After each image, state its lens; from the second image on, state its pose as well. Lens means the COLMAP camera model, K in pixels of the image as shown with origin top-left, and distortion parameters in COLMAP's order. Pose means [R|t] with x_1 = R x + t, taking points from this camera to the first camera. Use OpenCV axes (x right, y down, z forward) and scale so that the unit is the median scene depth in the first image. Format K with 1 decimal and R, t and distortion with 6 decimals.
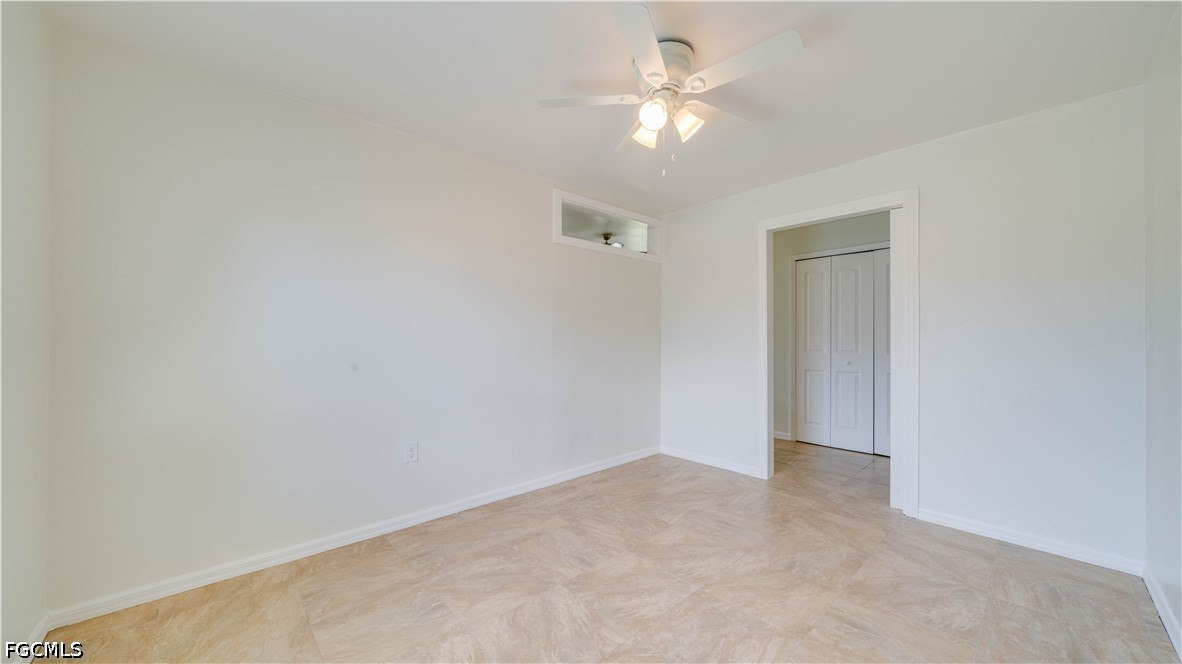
lens RADIAL K [[403.5, 0, 588.6], [0, 403.5, 334.4], [0, 0, 1]] dist [-0.005713, -0.000083]
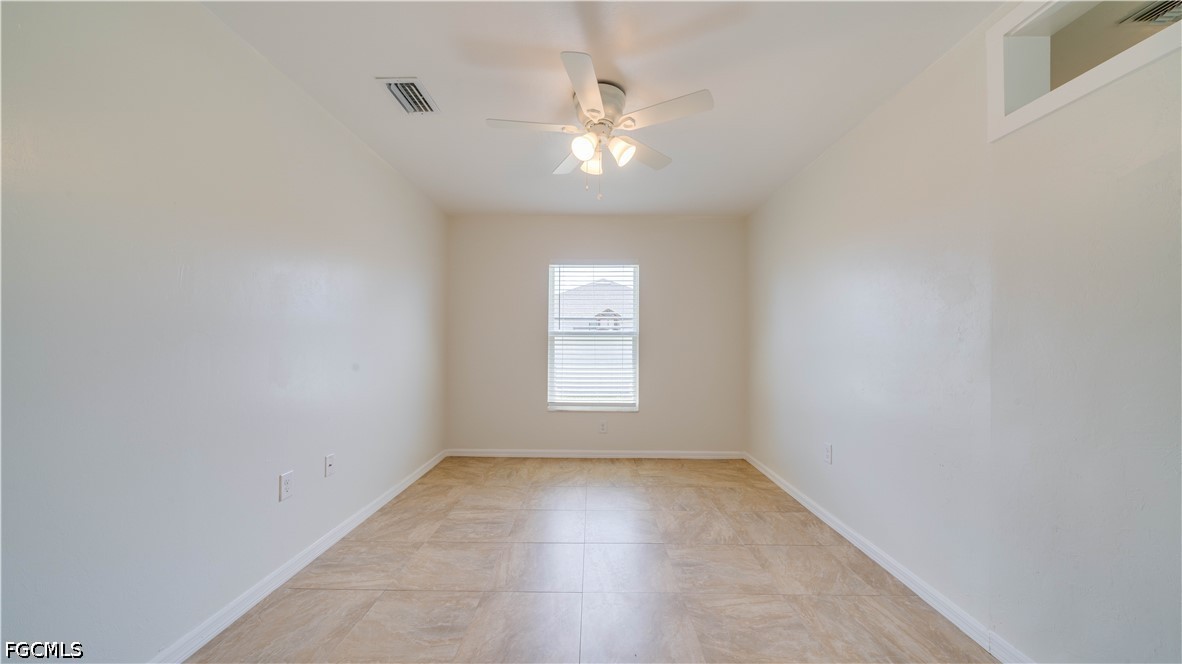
lens RADIAL K [[403.5, 0, 590.5], [0, 403.5, 336.0], [0, 0, 1]] dist [-0.005713, -0.000083]
pose [[-0.678428, -0.018181, -0.734442, 0.781424], [0.002561, 0.999629, -0.027112, 0.019627], [0.734662, -0.020274, -0.678130, 1.325809]]
